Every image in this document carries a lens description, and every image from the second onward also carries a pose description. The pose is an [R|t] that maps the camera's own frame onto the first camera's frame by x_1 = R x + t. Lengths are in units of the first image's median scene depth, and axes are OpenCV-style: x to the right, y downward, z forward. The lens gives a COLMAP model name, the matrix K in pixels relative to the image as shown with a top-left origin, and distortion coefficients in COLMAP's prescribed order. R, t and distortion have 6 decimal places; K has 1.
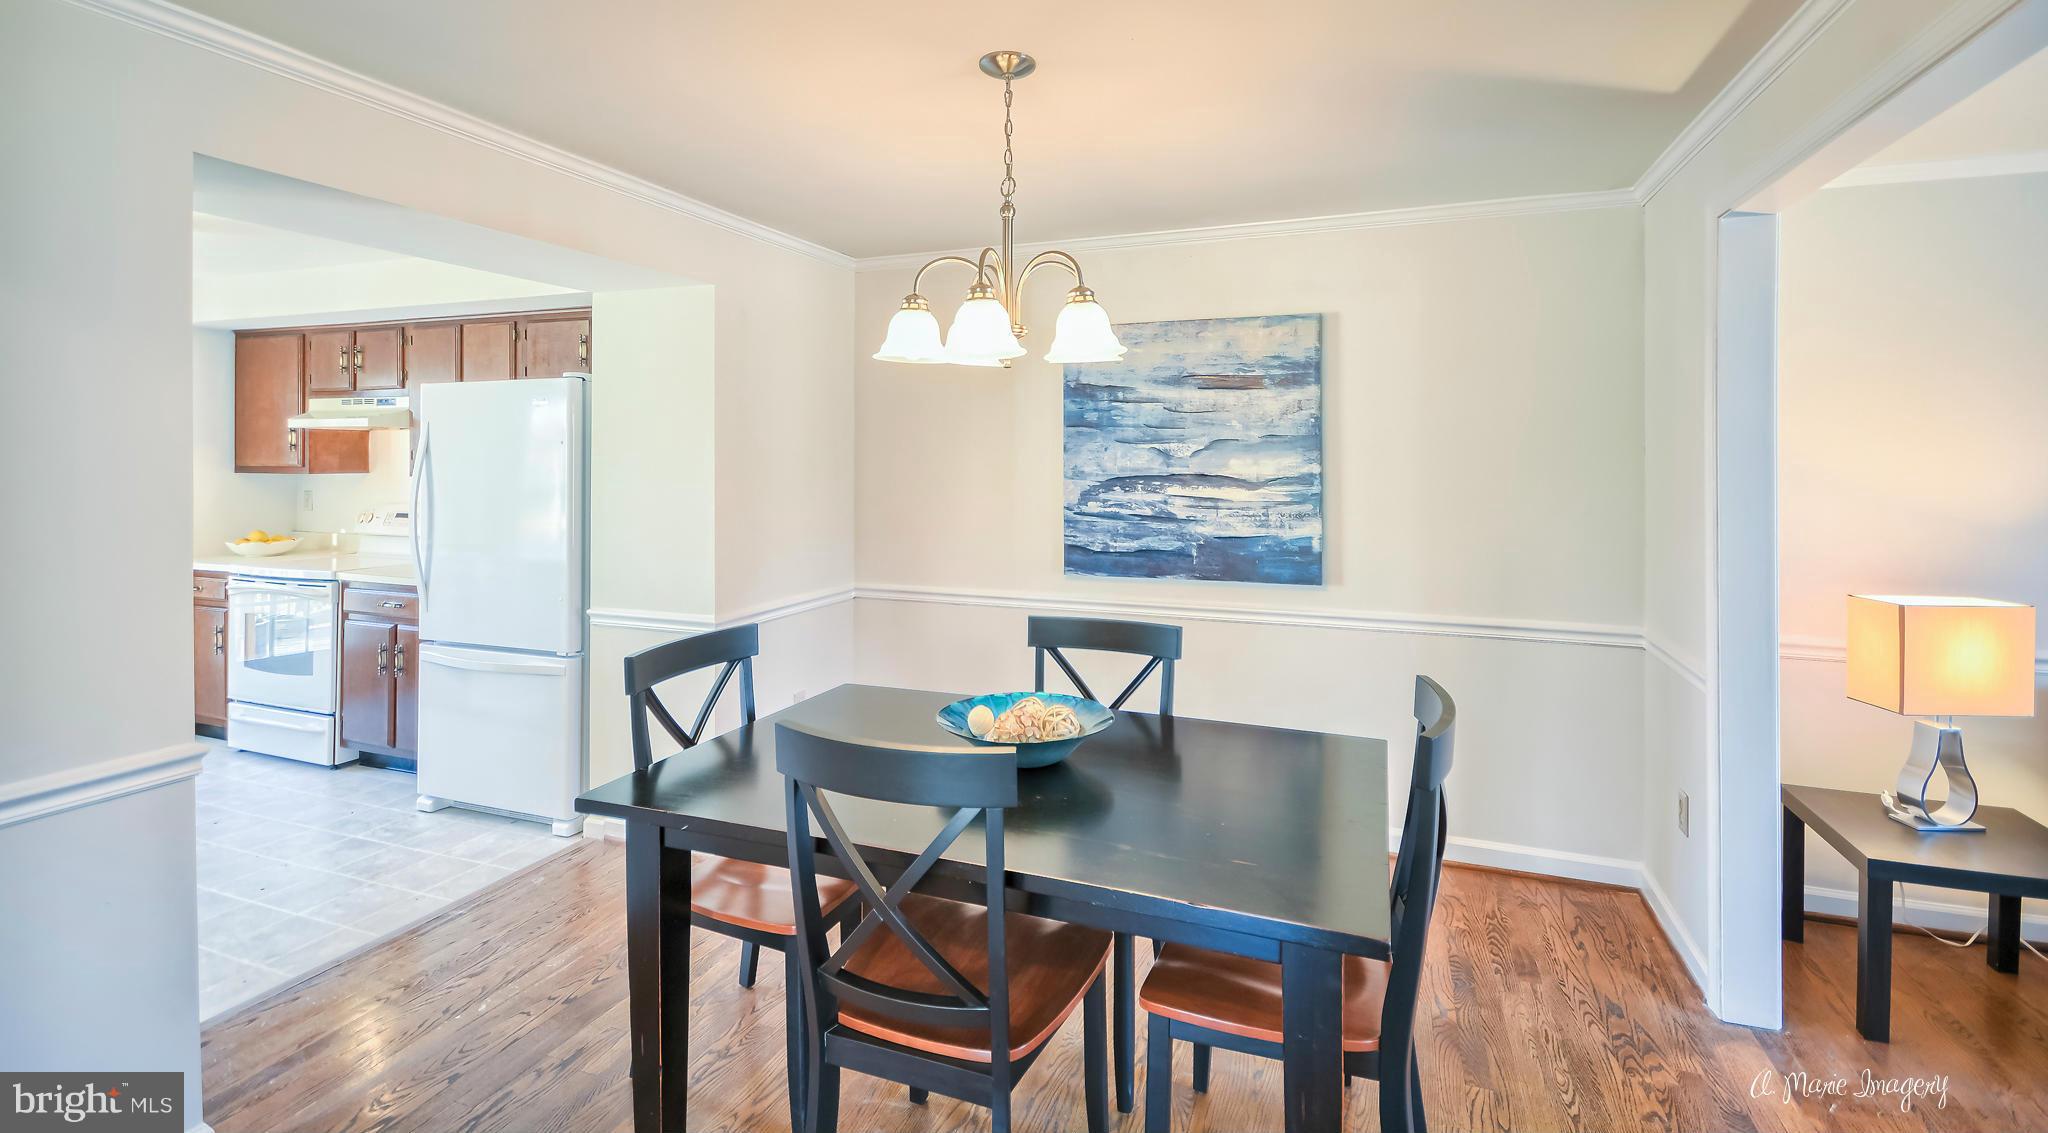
lens RADIAL K [[895.8, 0, 1025.1], [0, 895.8, 490.5], [0, 0, 1]] dist [0.003541, -0.001008]
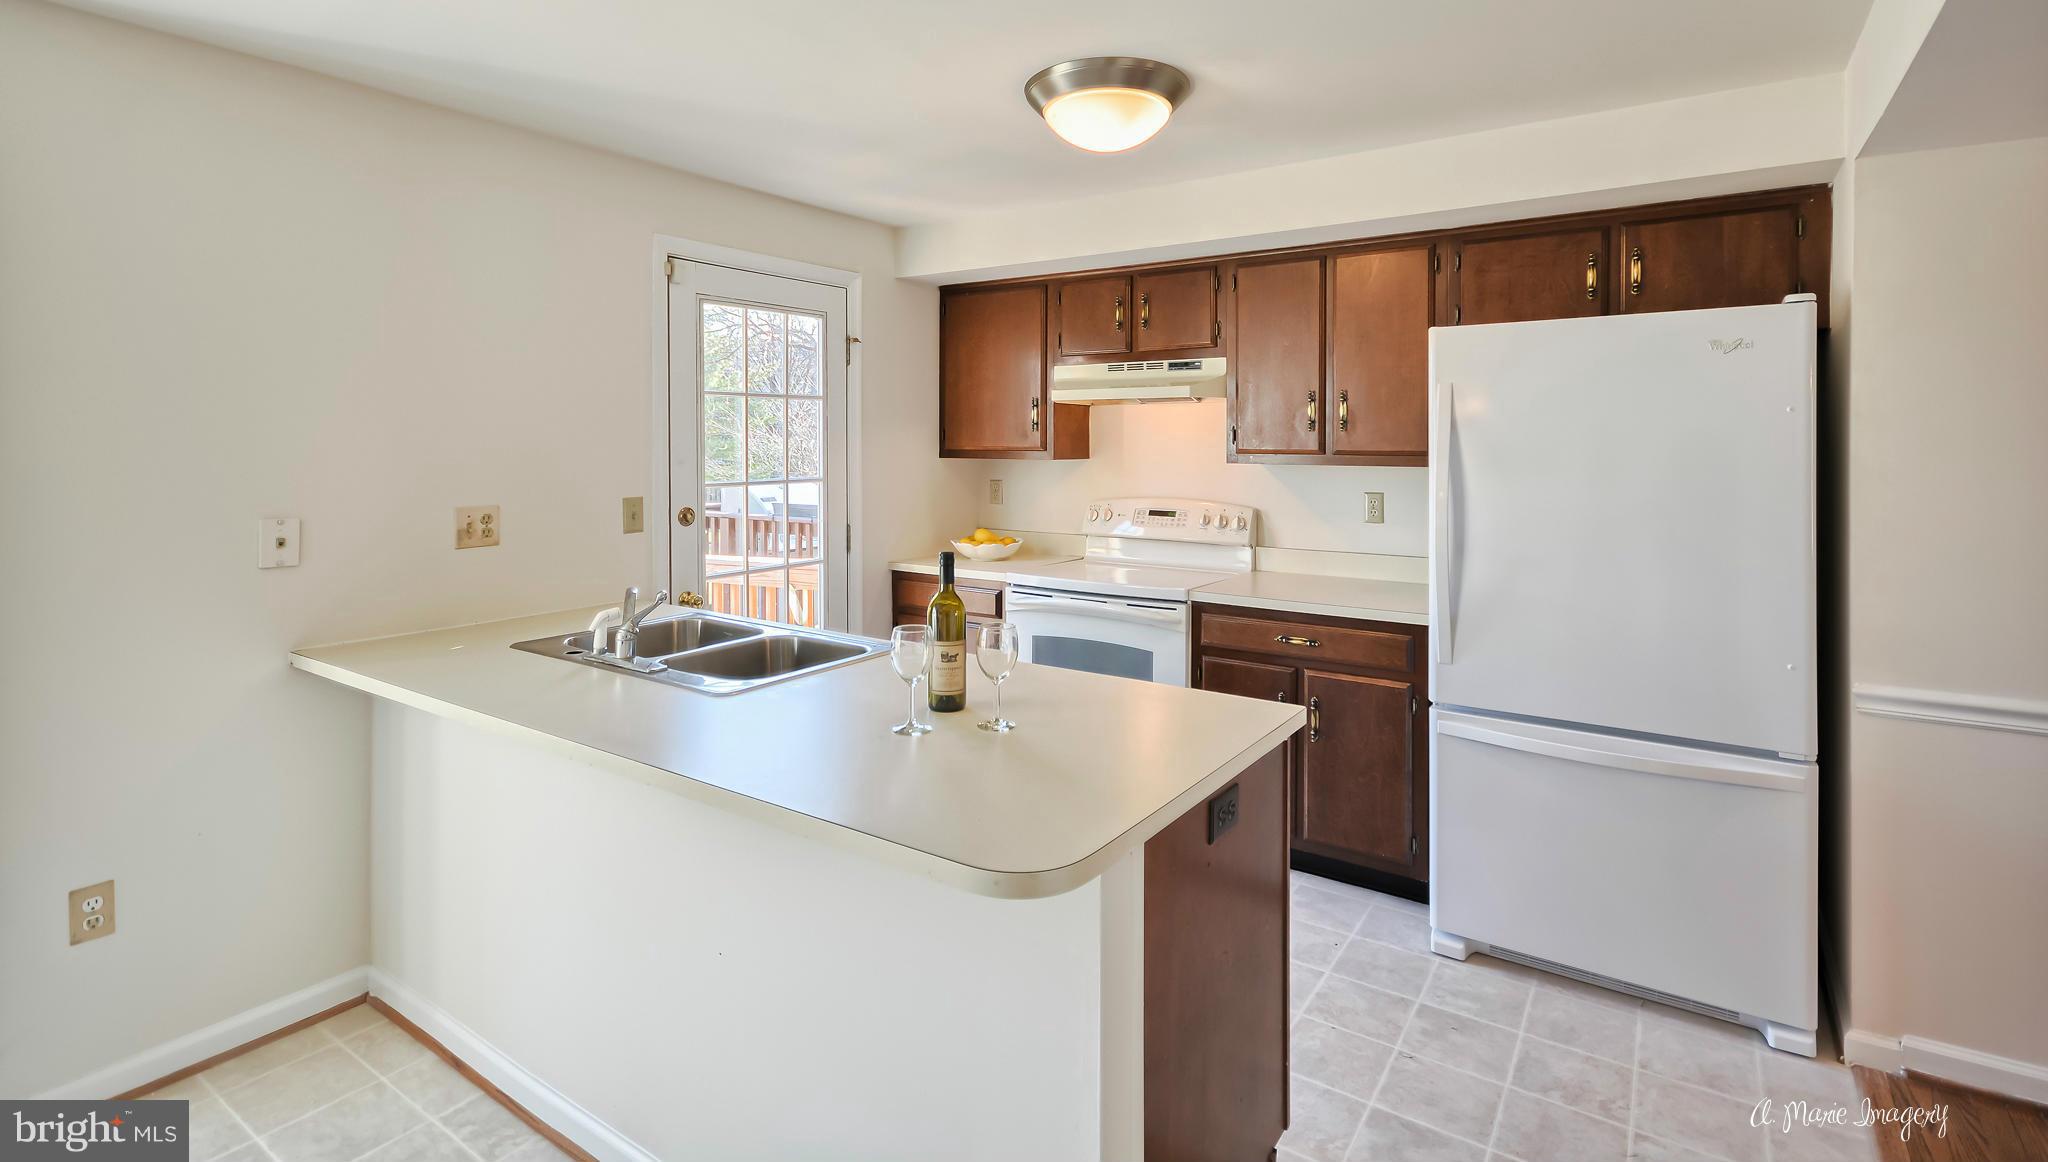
lens RADIAL K [[964.7, 0, 1004.9], [0, 964.7, 472.7], [0, 0, 1]] dist [0.006528, -0.001372]
pose [[0.966757, -0.000985, -0.255694, -0.908965], [0.002847, 0.999972, 0.006910, -0.018896], [0.255680, -0.007408, 0.966733, 0.231327]]
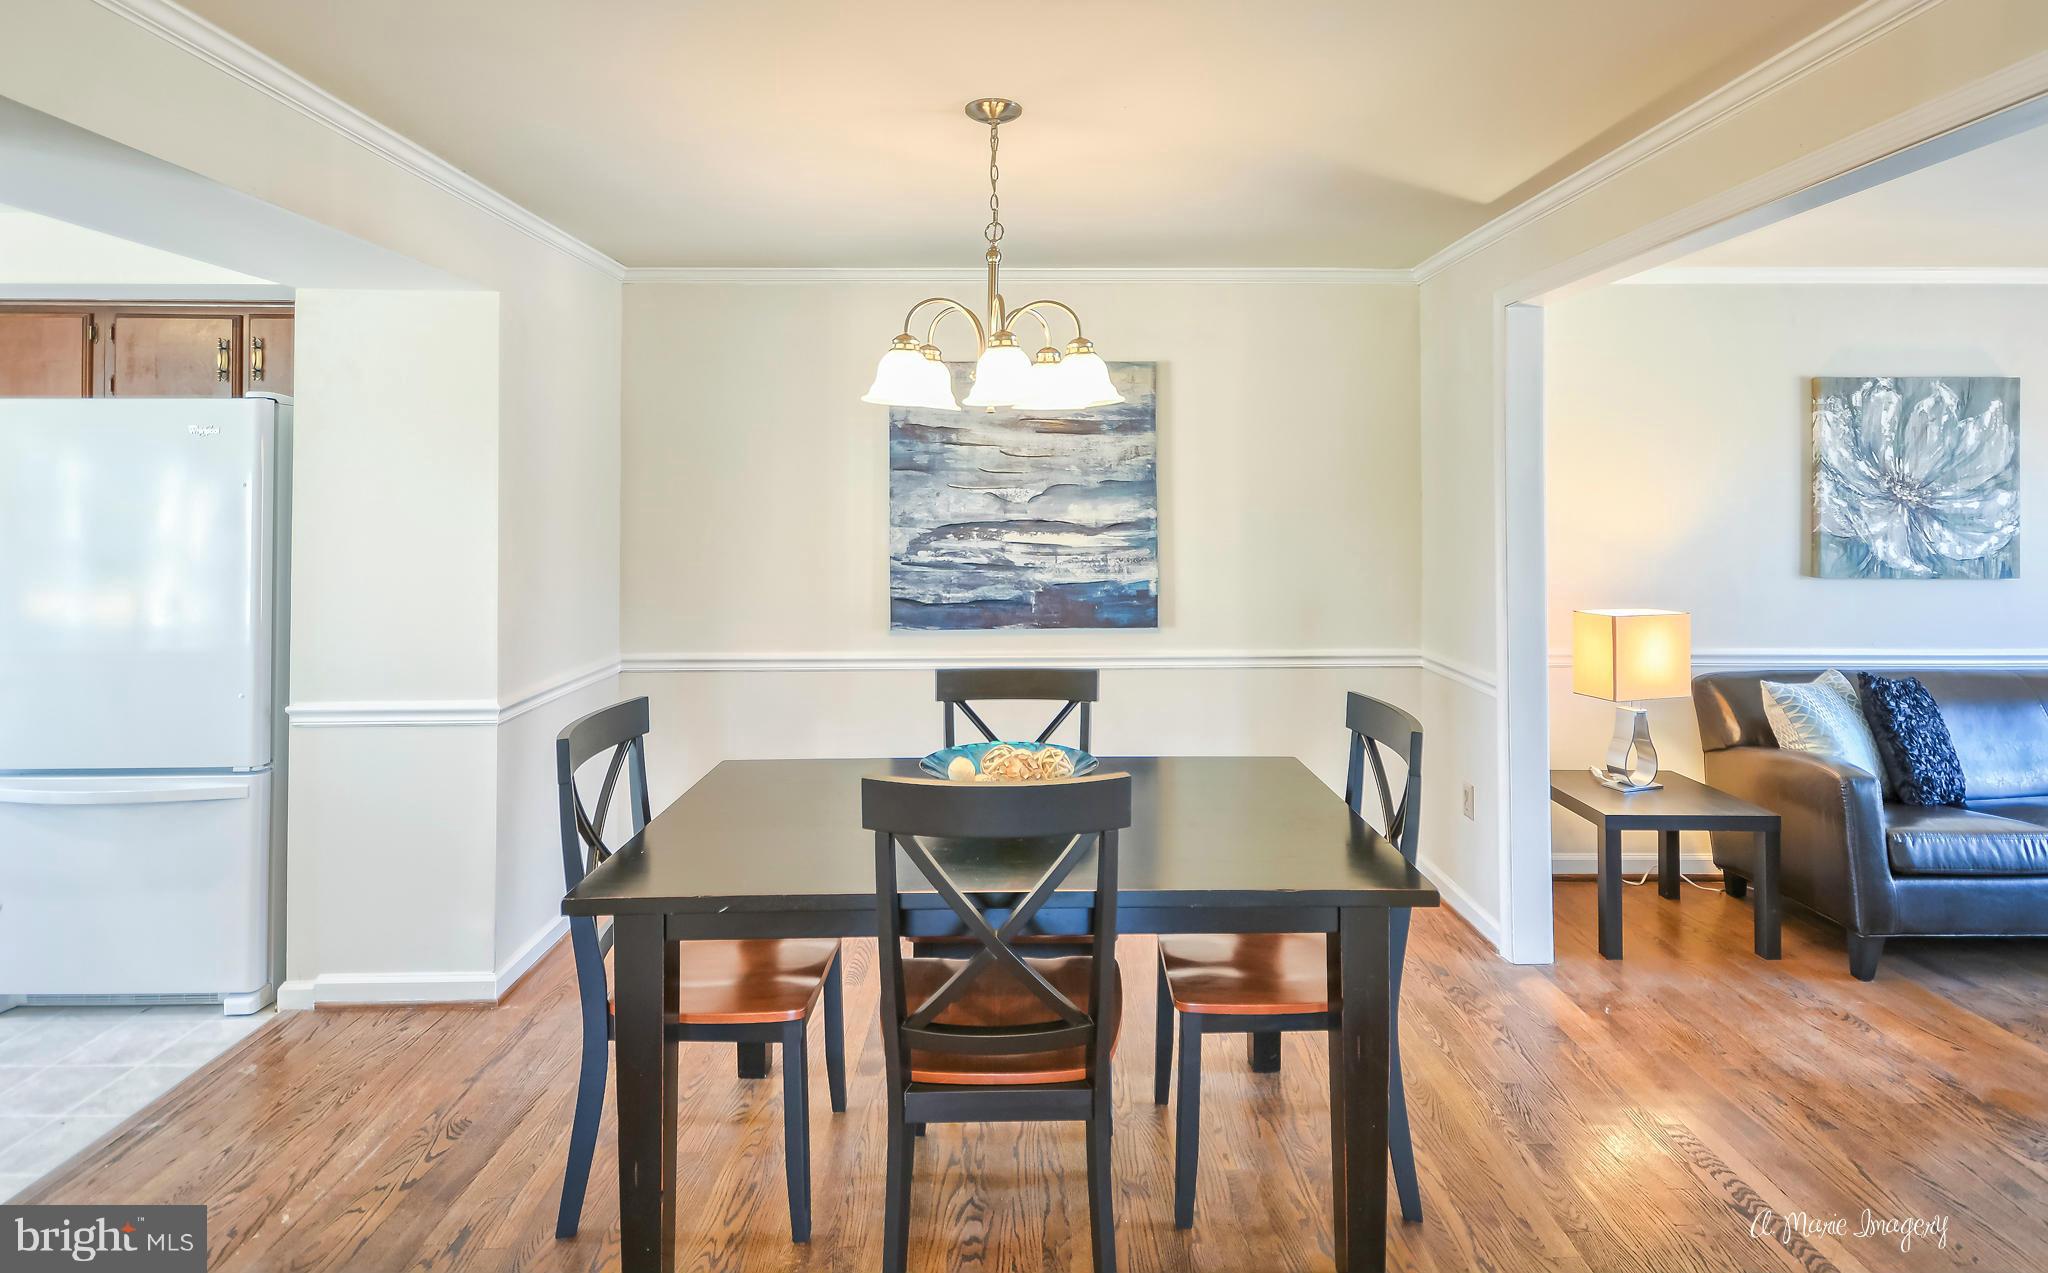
lens RADIAL K [[1047.5, 0, 1024.0], [0, 1047.5, 534.0], [0, 0, 1]] dist [0.004810, -0.005398]
pose [[0.928549, -0.013572, 0.370962, -0.244796], [0.016407, 0.999855, -0.004488, 0.001940], [-0.370848, 0.010253, 0.928637, -0.054393]]
